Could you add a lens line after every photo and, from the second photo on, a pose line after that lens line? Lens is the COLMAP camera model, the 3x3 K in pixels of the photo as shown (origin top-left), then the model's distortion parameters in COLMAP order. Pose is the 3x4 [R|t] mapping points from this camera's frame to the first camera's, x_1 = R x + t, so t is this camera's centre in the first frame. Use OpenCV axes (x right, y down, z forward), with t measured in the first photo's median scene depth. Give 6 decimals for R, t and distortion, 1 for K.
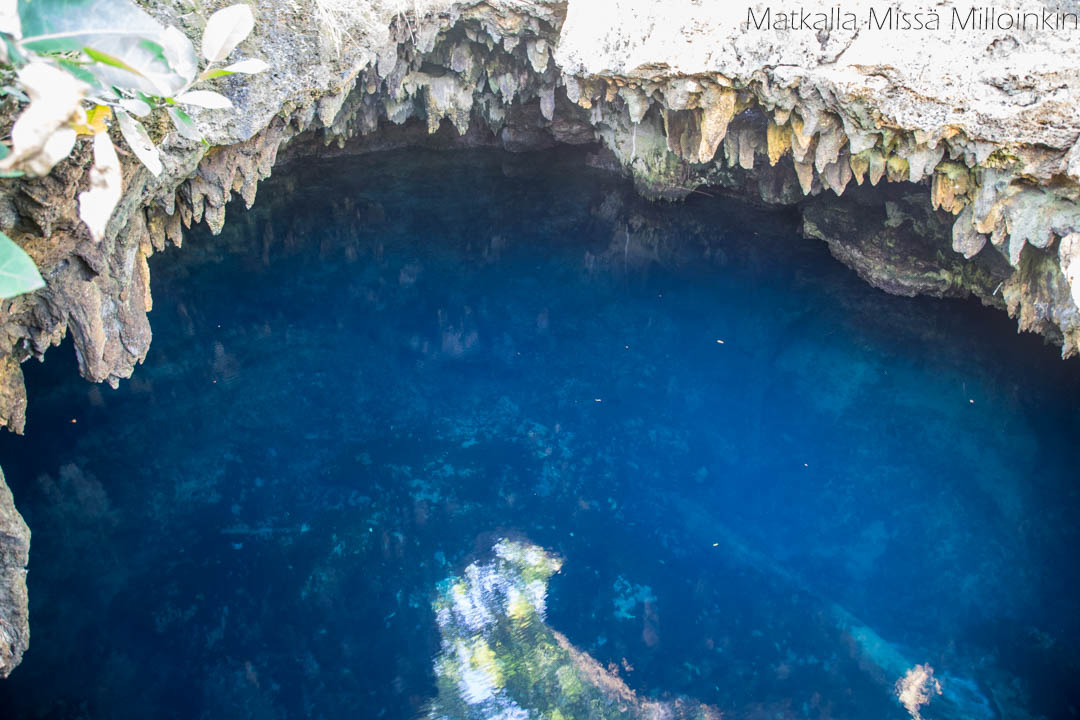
lens RADIAL K [[735.4, 0, 540.0], [0, 735.4, 360.0], [0, 0, 1]] dist [-0.127799, 0.069123]
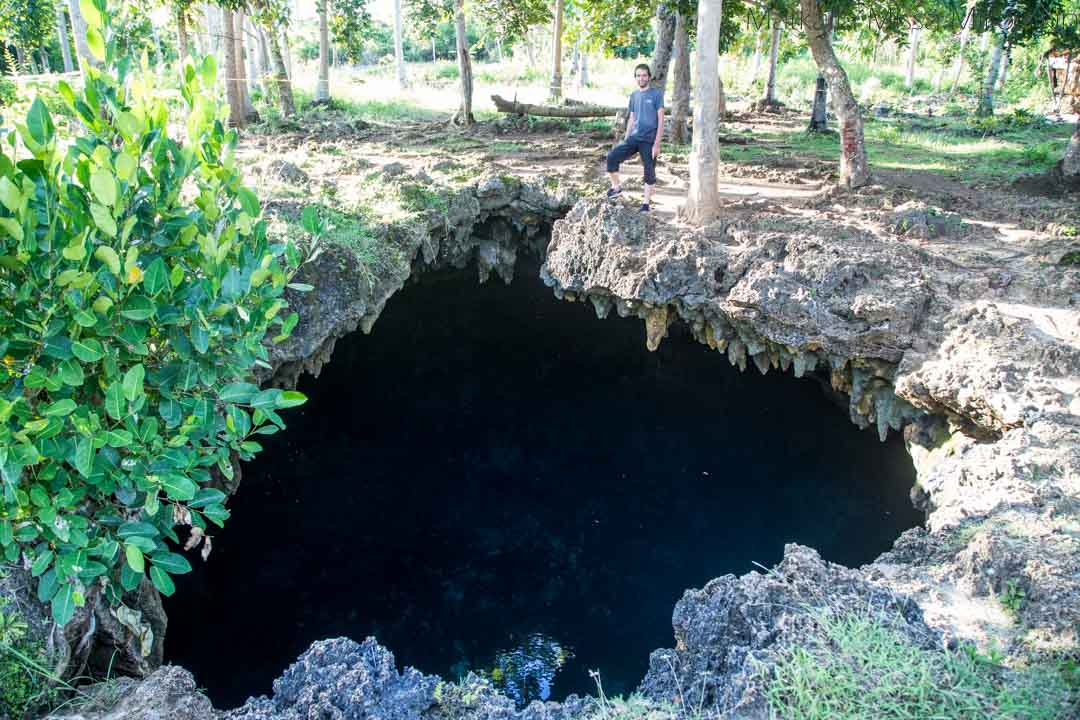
lens RADIAL K [[735.4, 0, 540.0], [0, 735.4, 360.0], [0, 0, 1]] dist [-0.127799, 0.069123]
pose [[0.992016, 0.017519, -0.124893, 0.231389], [-0.032115, 0.992750, -0.115830, -0.118179], [0.121958, 0.118916, 0.985386, -0.386365]]
